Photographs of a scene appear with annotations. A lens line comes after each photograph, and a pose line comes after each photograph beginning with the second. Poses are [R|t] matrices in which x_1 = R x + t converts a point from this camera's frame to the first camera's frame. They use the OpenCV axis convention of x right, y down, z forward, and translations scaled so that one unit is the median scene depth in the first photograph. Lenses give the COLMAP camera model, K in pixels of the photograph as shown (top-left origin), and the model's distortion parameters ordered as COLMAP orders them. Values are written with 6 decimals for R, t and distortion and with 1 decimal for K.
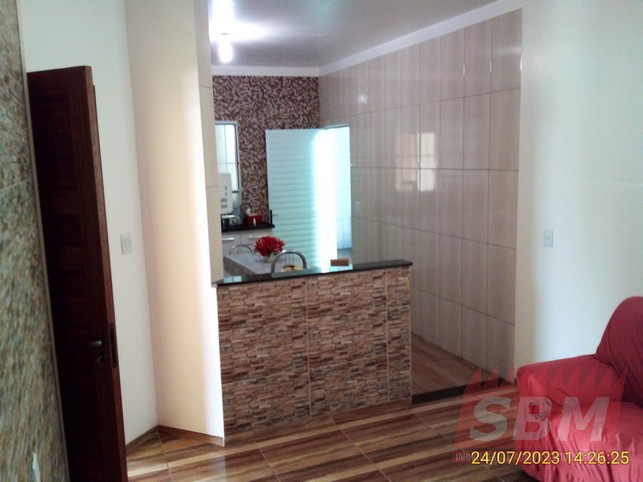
lens RADIAL K [[585.1, 0, 321.5], [0, 585.1, 241.0], [0, 0, 1]] dist [0.073079, -0.178783]
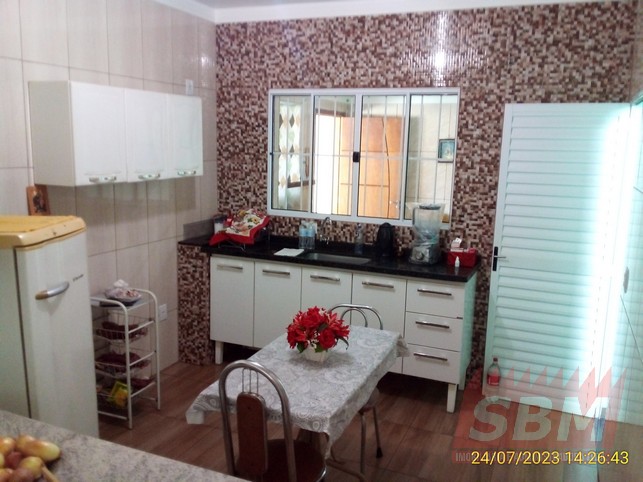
lens RADIAL K [[585.1, 0, 321.5], [0, 585.1, 241.0], [0, 0, 1]] dist [0.073079, -0.178783]
pose [[0.706970, 0.167426, -0.687140, 0.187182], [-0.151427, 0.984878, 0.084176, -0.083263], [0.690843, 0.044542, 0.721632, 0.489764]]
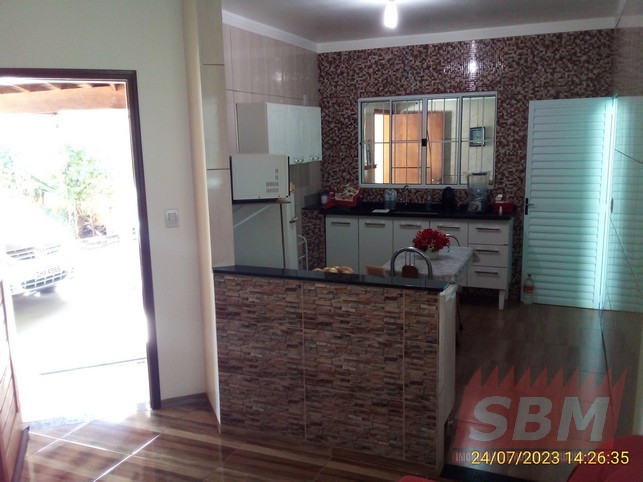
lens RADIAL K [[585.1, 0, 321.5], [0, 585.1, 241.0], [0, 0, 1]] dist [0.073079, -0.178783]
pose [[0.706708, 0.137231, -0.694069, 0.302435], [-0.103300, 0.990510, 0.090661, -0.039713], [0.699924, 0.007627, 0.714177, 0.208957]]
